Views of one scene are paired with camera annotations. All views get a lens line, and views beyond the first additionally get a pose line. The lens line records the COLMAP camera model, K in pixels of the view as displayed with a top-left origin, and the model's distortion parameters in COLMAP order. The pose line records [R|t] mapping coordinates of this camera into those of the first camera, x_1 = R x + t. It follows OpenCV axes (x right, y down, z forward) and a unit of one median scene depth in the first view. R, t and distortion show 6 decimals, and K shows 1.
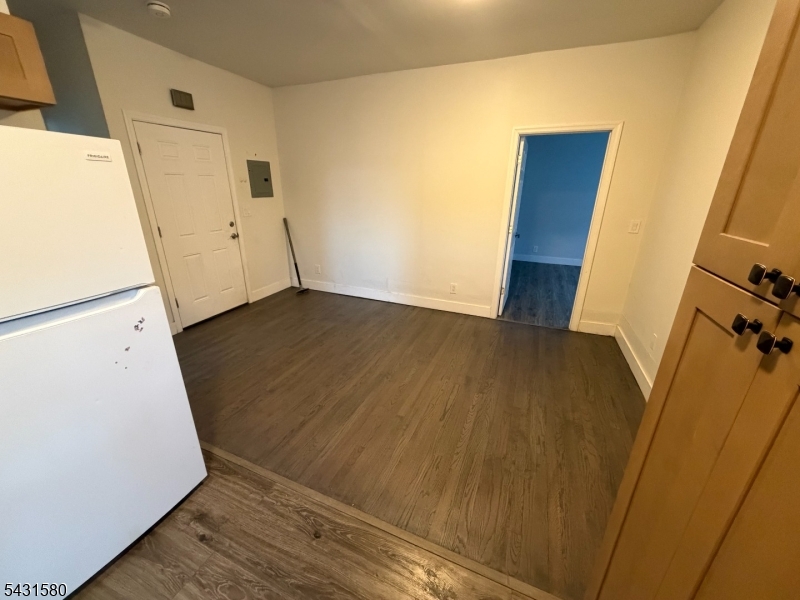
lens RADIAL K [[318.2, 0, 396.9], [0, 318.2, 300.5], [0, 0, 1]] dist [-0.000852, 0.000414]
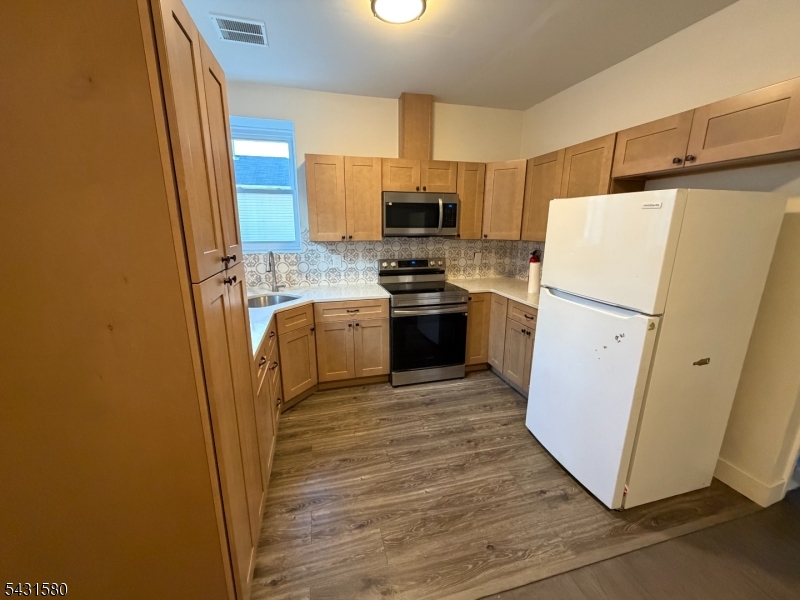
lens RADIAL K [[318.2, 0, 396.9], [0, 318.2, 300.5], [0, 0, 1]] dist [-0.000852, 0.000414]
pose [[-0.794332, 0.129732, -0.593470, 0.458203], [-0.214545, 0.854067, 0.473856, -0.349118], [0.568338, 0.503725, -0.650579, 0.979991]]
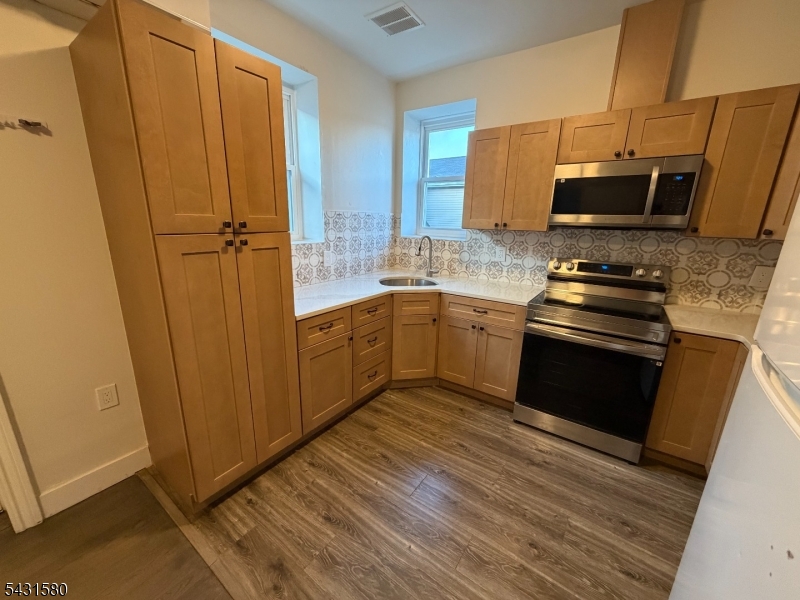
lens RADIAL K [[318.2, 0, 396.9], [0, 318.2, 300.5], [0, 0, 1]] dist [-0.000852, 0.000414]
pose [[-0.975802, -0.083045, 0.202272, -0.297301], [0.045333, 0.828132, 0.558697, -0.308212], [-0.213905, 0.554347, -0.804328, 0.981438]]
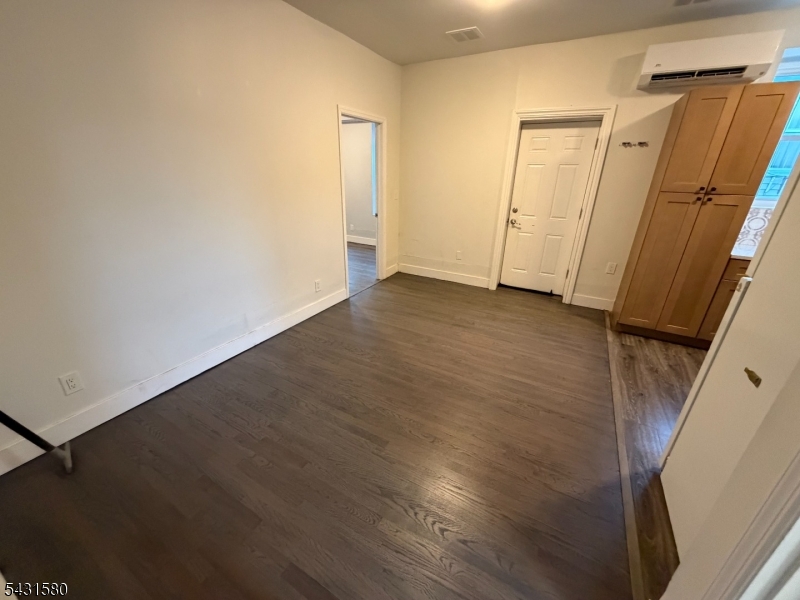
lens RADIAL K [[318.2, 0, 396.9], [0, 318.2, 300.5], [0, 0, 1]] dist [-0.000852, 0.000414]
pose [[0.113754, -0.384419, 0.916123, -1.493756], [0.322156, 0.886558, 0.332011, -0.541767], [-0.939828, 0.257367, 0.224692, 1.494476]]
